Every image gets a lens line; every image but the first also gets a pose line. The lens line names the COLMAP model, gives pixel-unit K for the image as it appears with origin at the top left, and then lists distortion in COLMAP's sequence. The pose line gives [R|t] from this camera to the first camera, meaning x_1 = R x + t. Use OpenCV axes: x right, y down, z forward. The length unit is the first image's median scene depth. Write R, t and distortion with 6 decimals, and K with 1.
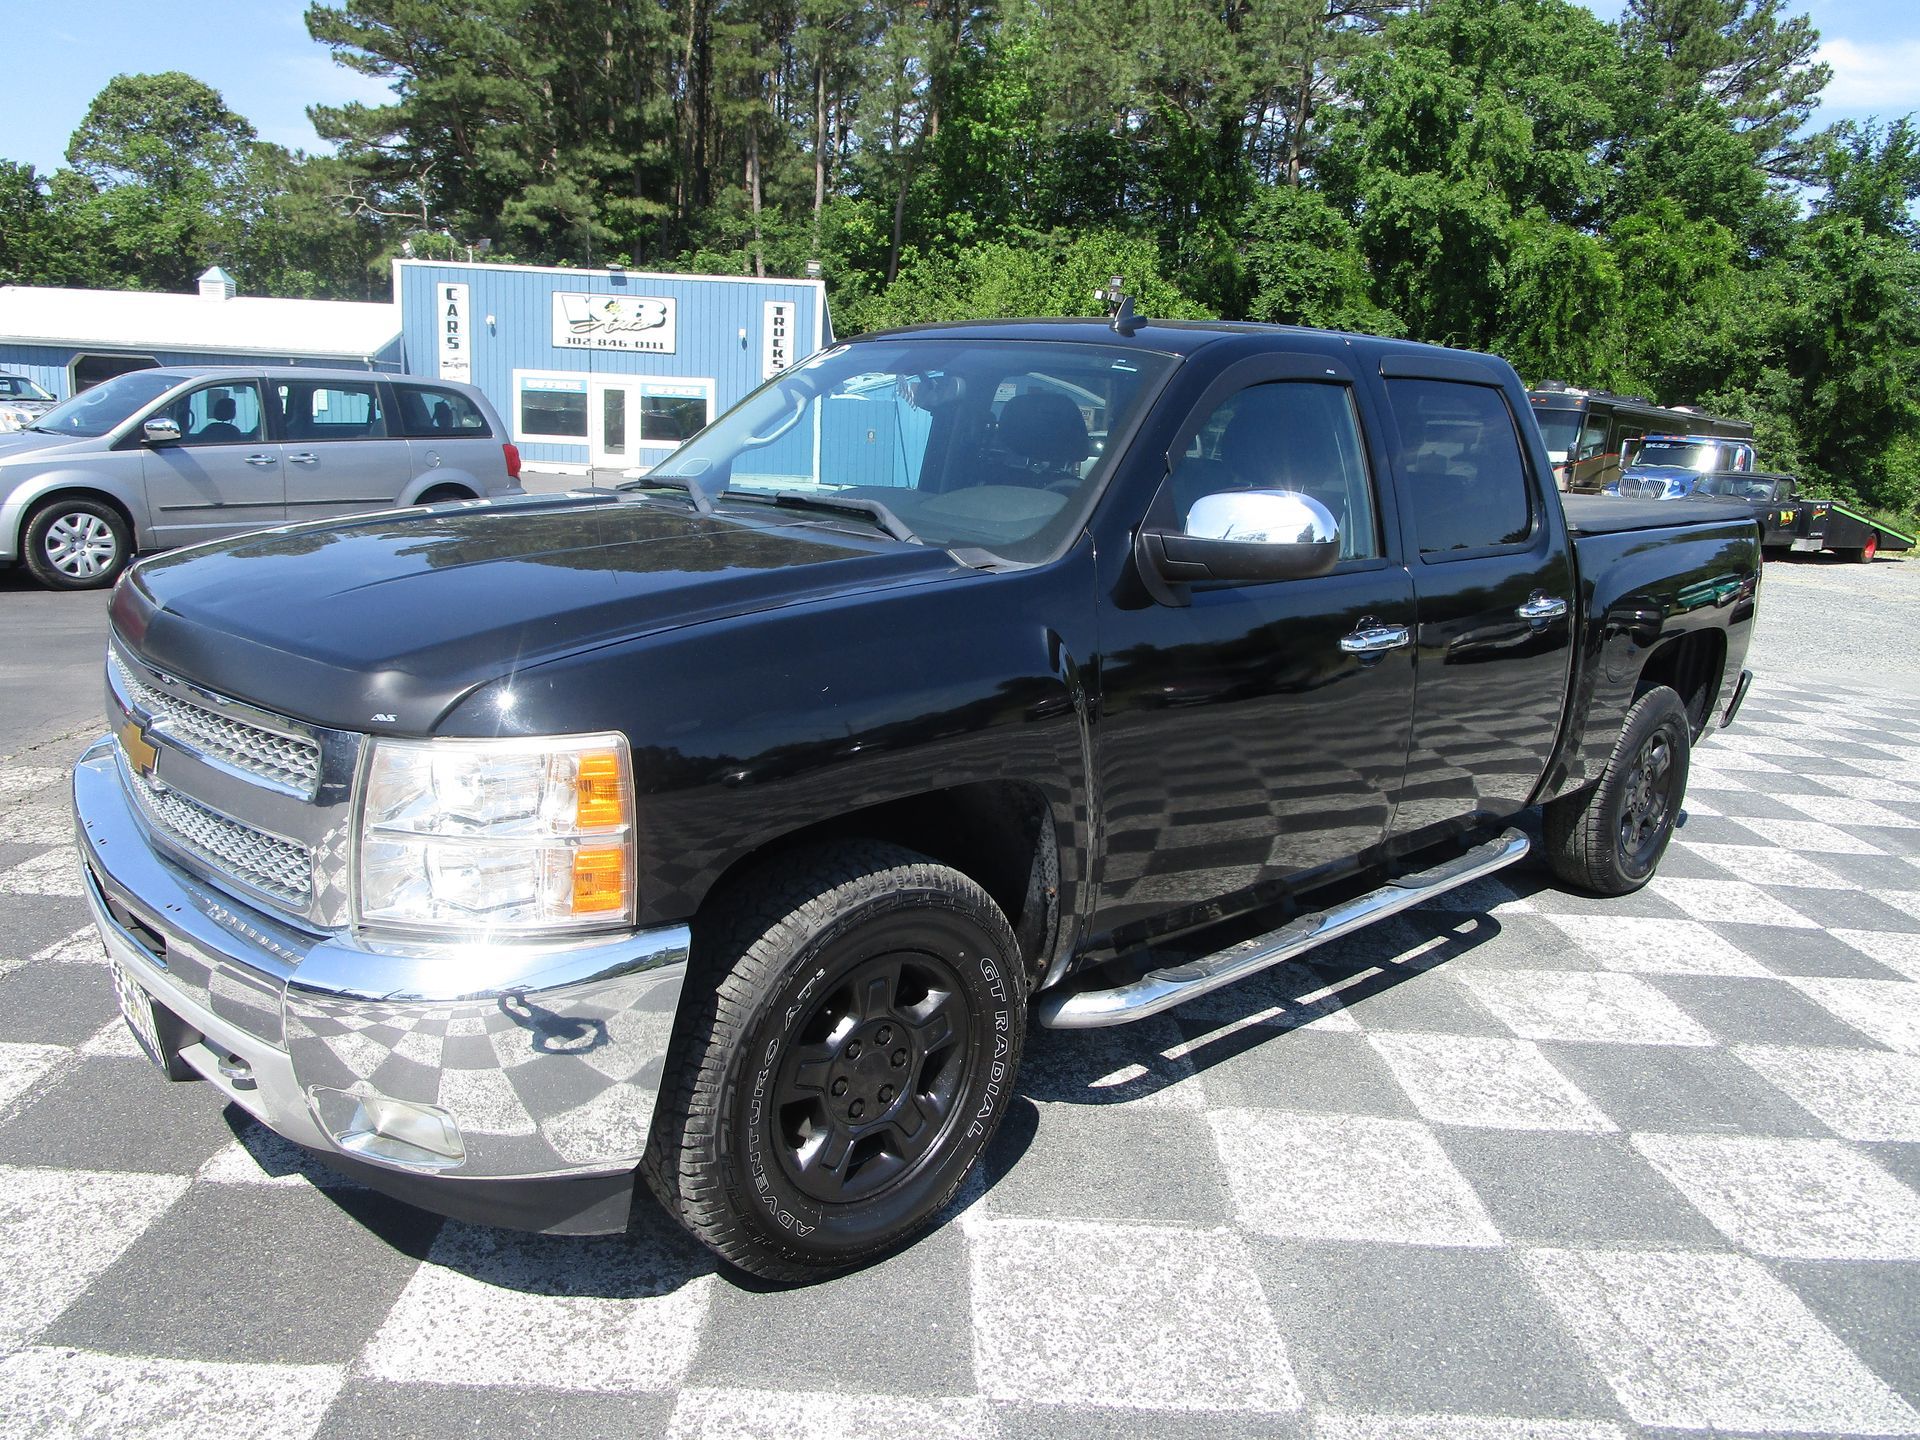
lens RADIAL K [[1421.1, 0, 960.0], [0, 1421.1, 720.0], [0, 0, 1]] dist [-0.008319, 0.006748]
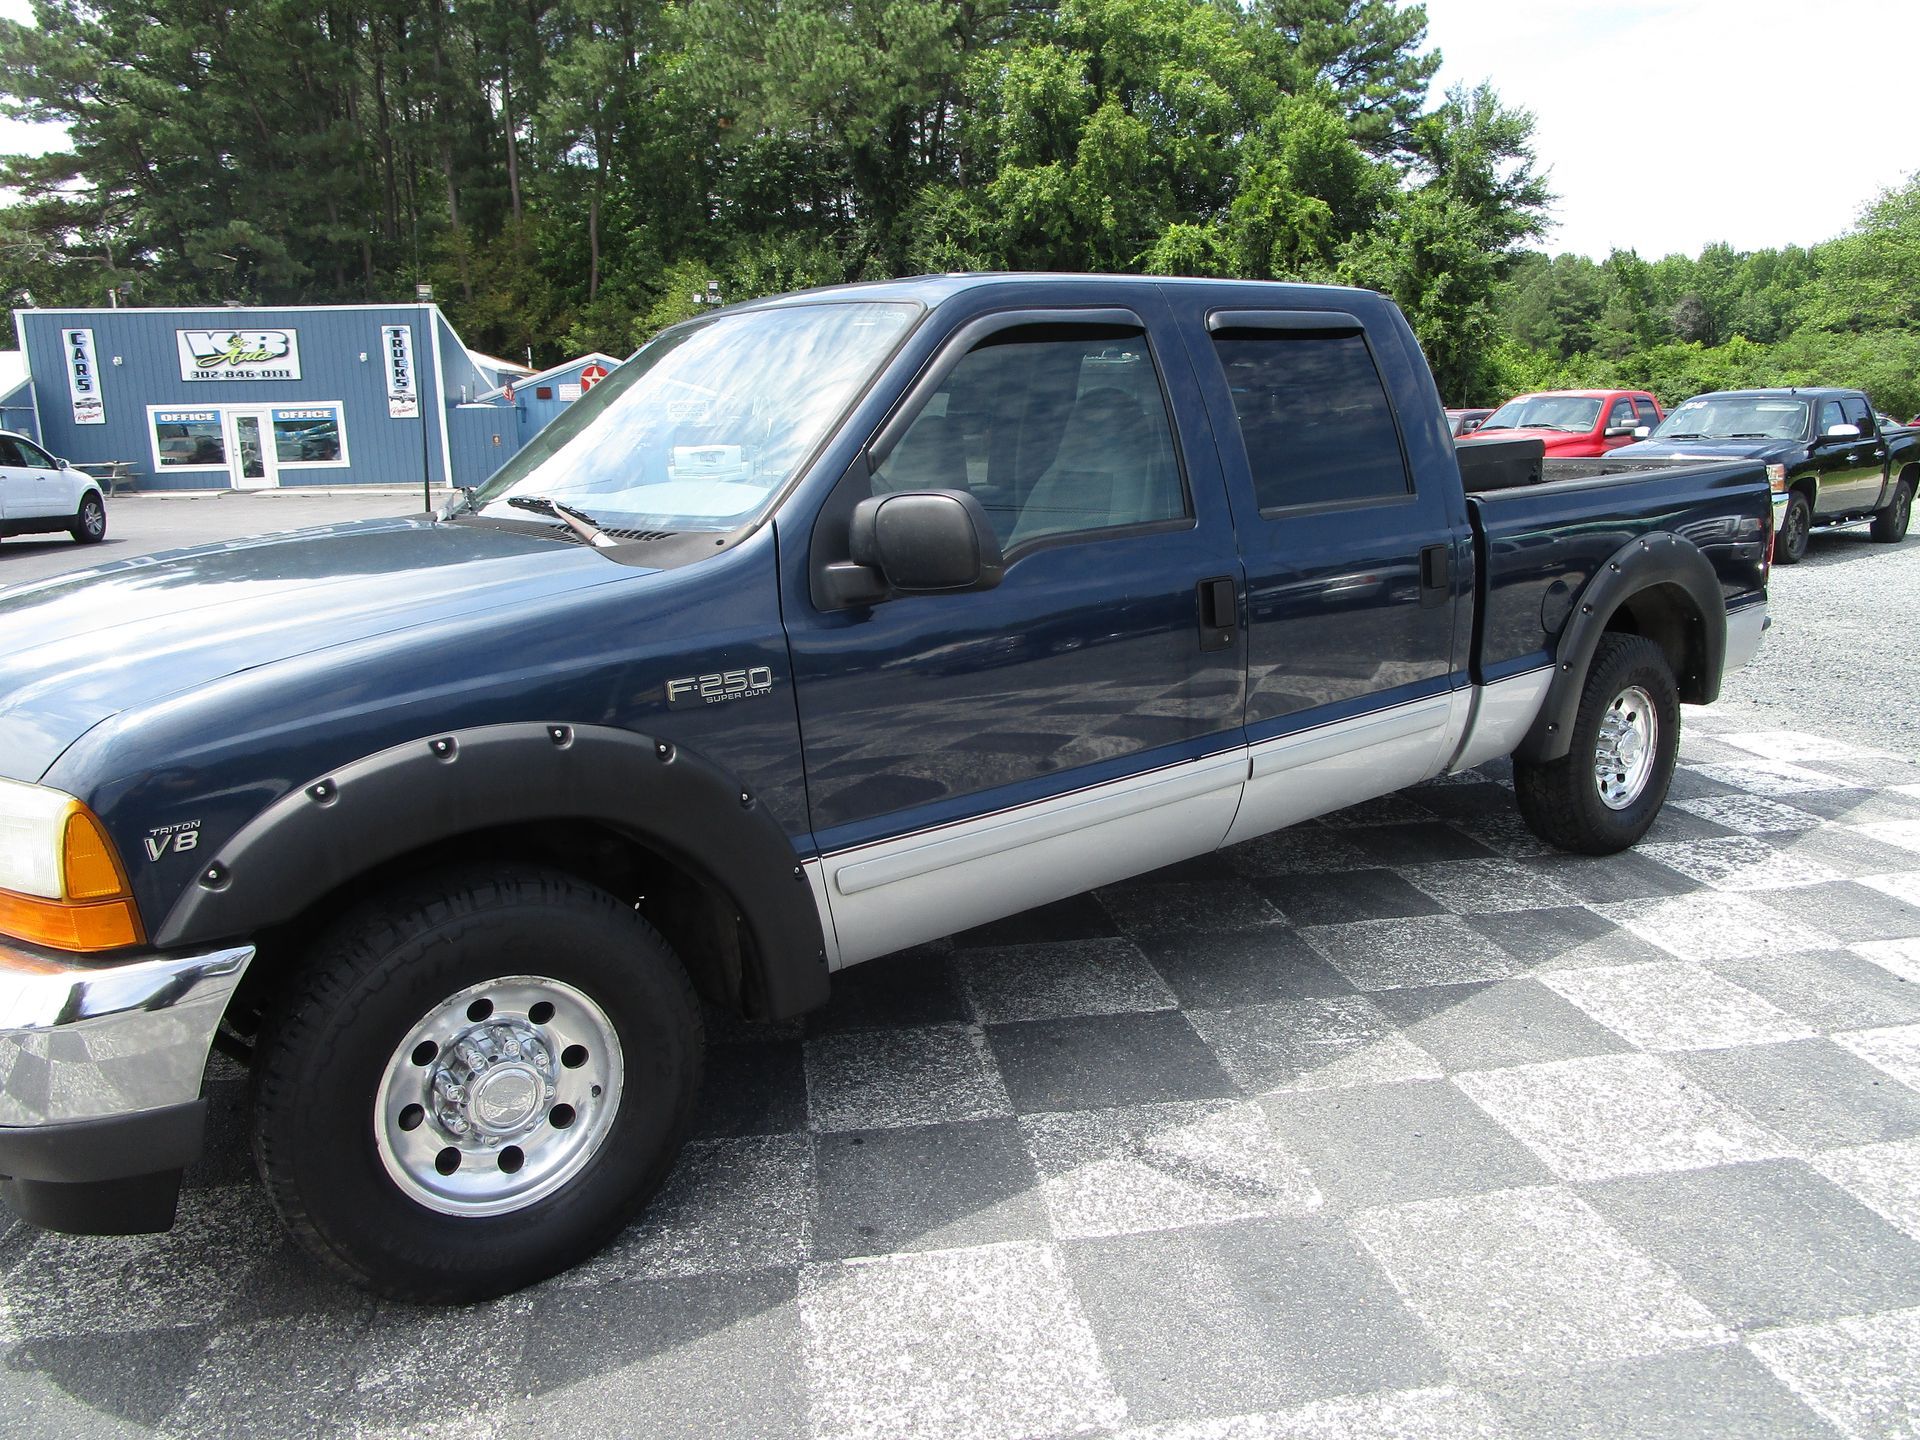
lens RADIAL K [[1421.1, 0, 960.0], [0, 1421.1, 720.0], [0, 0, 1]] dist [-0.008319, 0.006748]
pose [[0.990305, -0.095850, 0.100538, 0.145101], [0.095346, 0.995396, 0.009813, 0.032323], [-0.101015, -0.000132, 0.994885, -0.108880]]
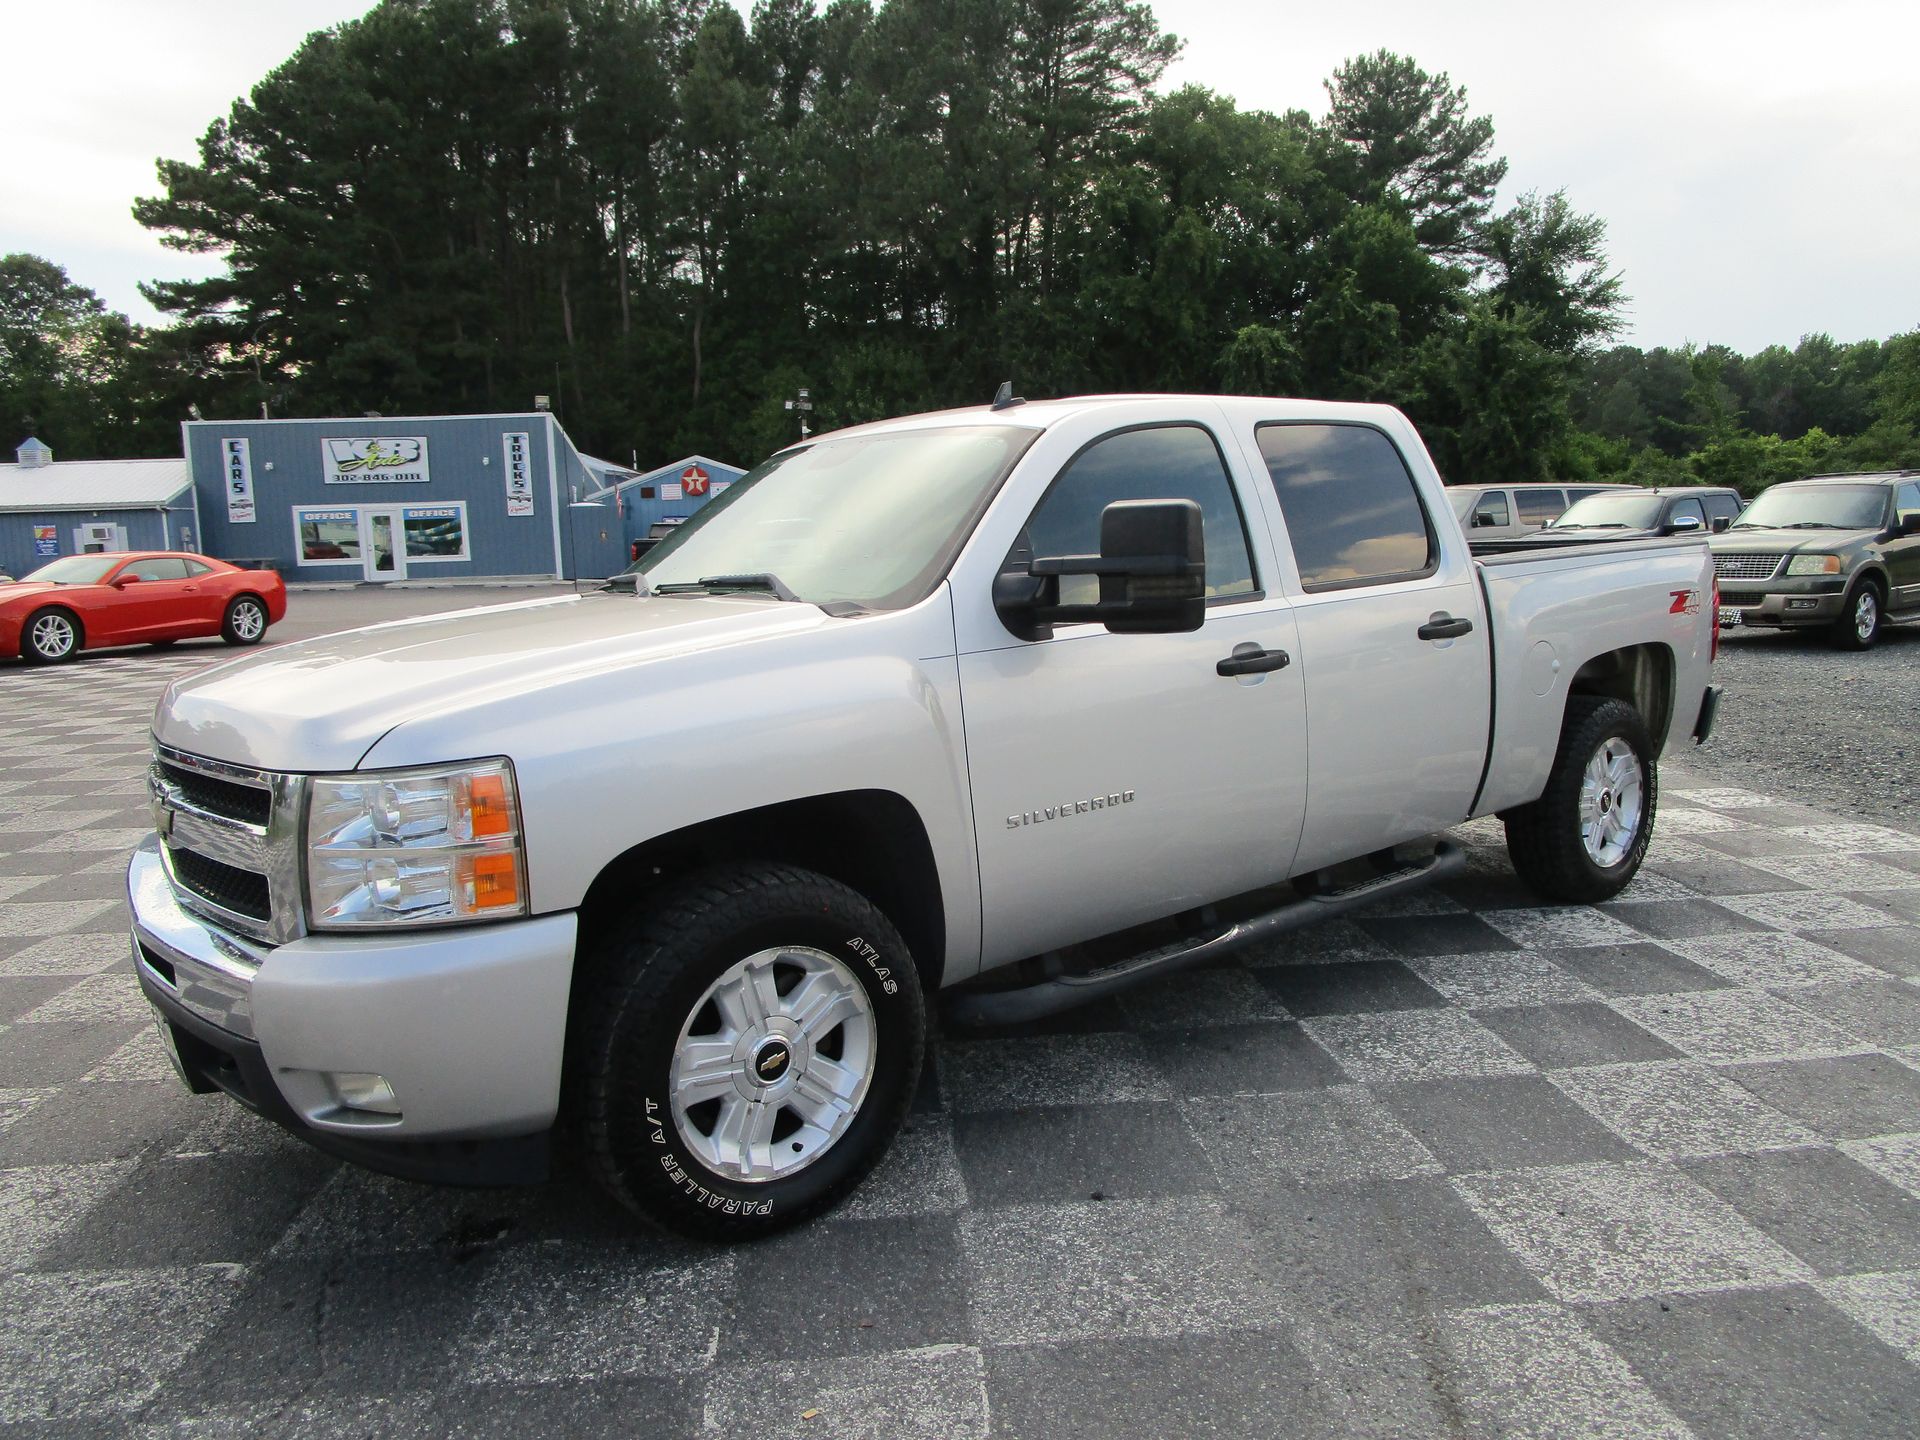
lens RADIAL K [[1422.3, 0, 954.2], [0, 1422.3, 728.3], [0, 0, 1]] dist [-0.003152, 0.002433]
pose [[0.995694, -0.084564, 0.037971, 0.154073], [0.086621, 0.994653, -0.056236, 0.044971], [-0.033013, 0.059283, 0.997695, -0.163774]]
